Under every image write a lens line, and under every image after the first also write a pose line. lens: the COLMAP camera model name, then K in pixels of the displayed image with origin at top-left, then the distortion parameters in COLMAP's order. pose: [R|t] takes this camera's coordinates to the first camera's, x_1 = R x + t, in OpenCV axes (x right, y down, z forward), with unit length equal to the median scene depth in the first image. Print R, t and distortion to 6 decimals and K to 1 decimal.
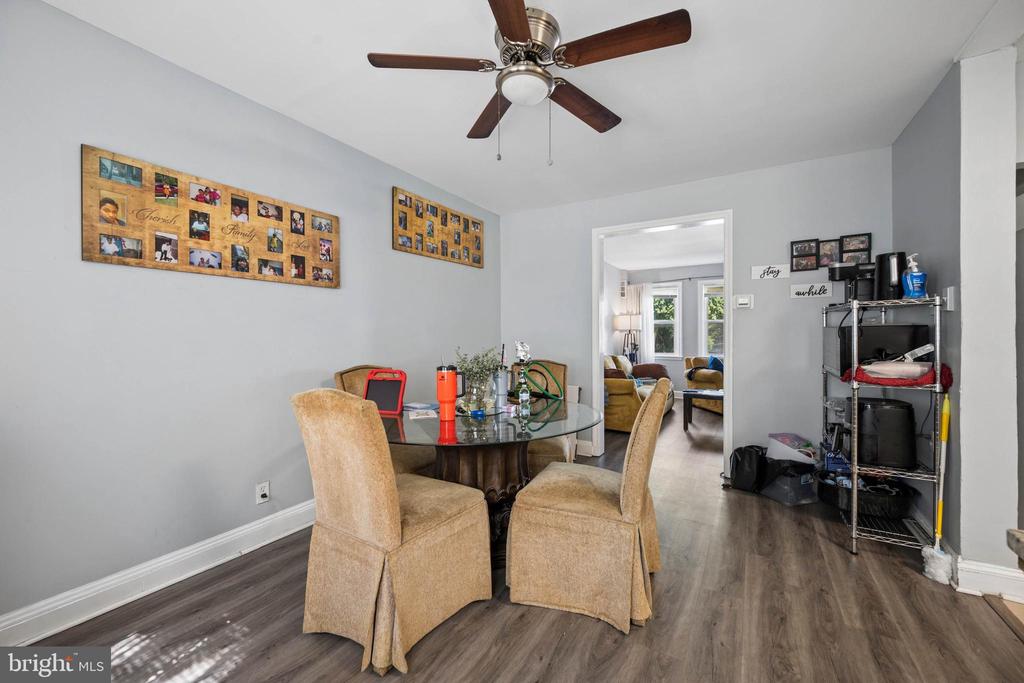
lens RADIAL K [[397.2, 0, 511.5], [0, 397.2, 337.5], [0, 0, 1]] dist [-0.001002, -0.000143]
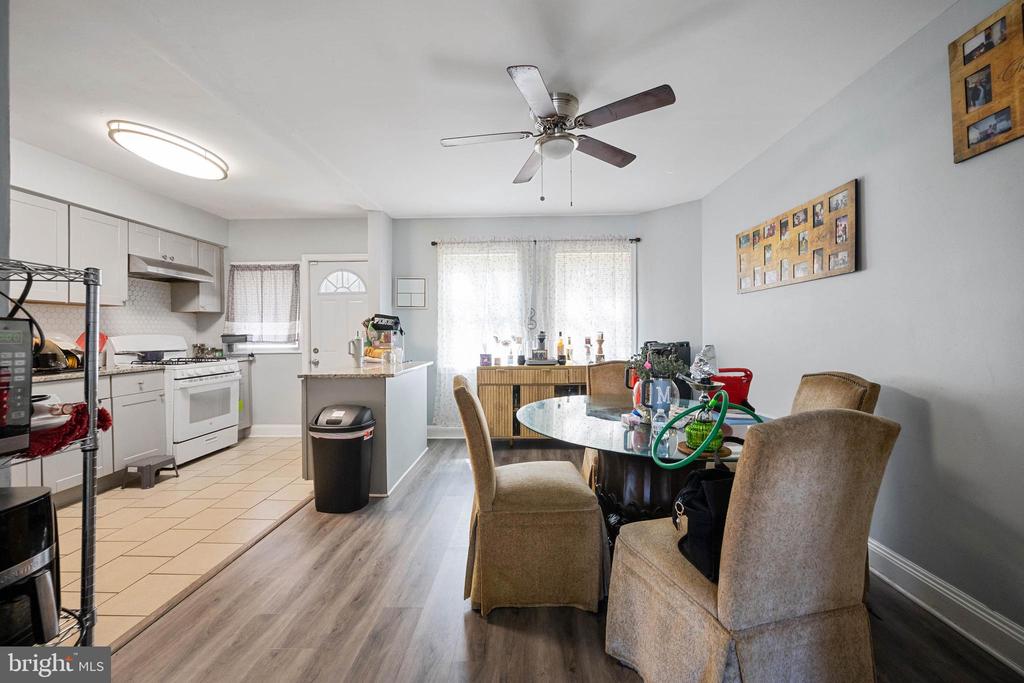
lens RADIAL K [[408.4, 0, 519.6], [0, 408.4, 331.9], [0, 0, 1]] dist [-0.001357, 0.000090]
pose [[-0.867494, 0.005722, -0.497414, 0.587051], [0.005758, 0.999982, 0.001462, -0.011595], [0.497413, -0.001596, -0.867512, 1.512871]]
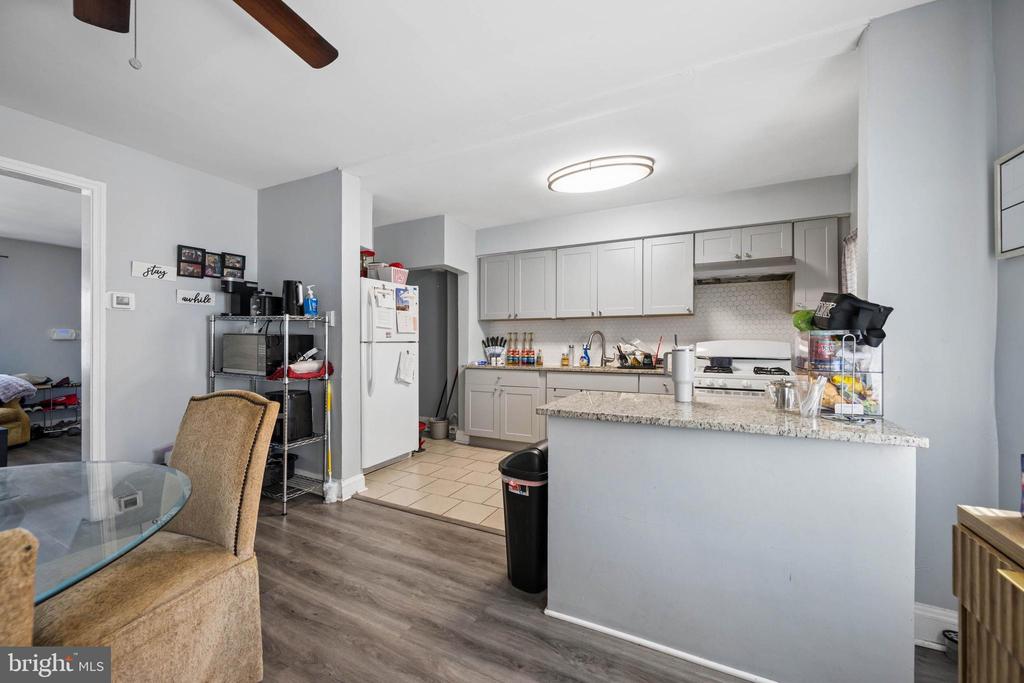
lens RADIAL K [[400.4, 0, 512.0], [0, 400.4, 341.5], [0, 0, 1]] dist [-0.001491, -0.000113]
pose [[-0.071807, 0.002645, 0.997415, -0.412129], [0.003279, 0.999992, -0.002416, -0.000533], [-0.997413, 0.003097, -0.071815, 0.330010]]
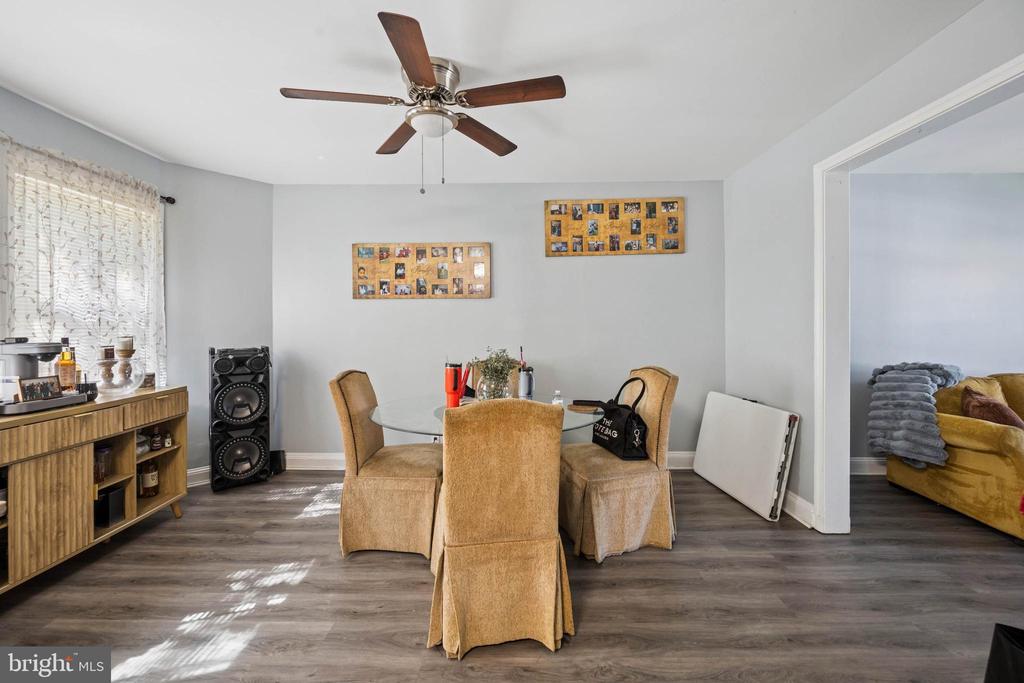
lens RADIAL K [[402.8, 0, 514.1], [0, 402.8, 327.8], [0, 0, 1]] dist [-0.000152, -0.000045]
pose [[0.511940, 0.004541, -0.859009, 0.817820], [0.000574, 0.999984, 0.005629, -0.036175], [0.859021, -0.003374, 0.511929, 0.436540]]
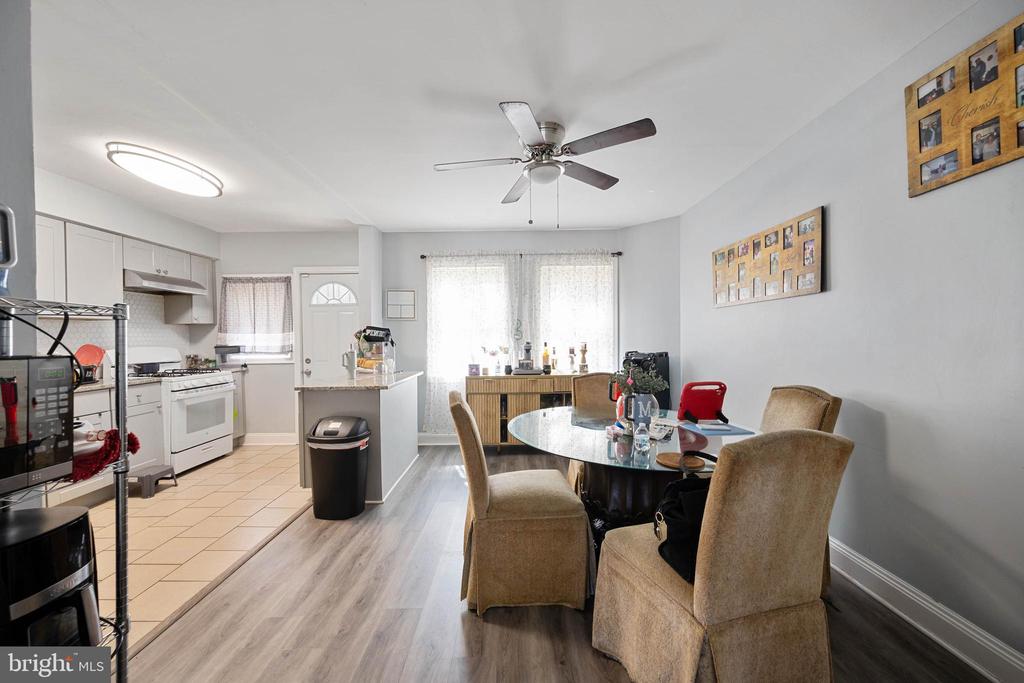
lens RADIAL K [[400.4, 0, 512.0], [0, 400.4, 341.5], [0, 0, 1]] dist [-0.001491, -0.000113]
pose [[-0.855703, 0.015547, -0.517233, 0.619814], [0.008626, 0.999838, 0.015782, -0.042715], [0.517395, 0.009043, -0.855699, 1.535859]]
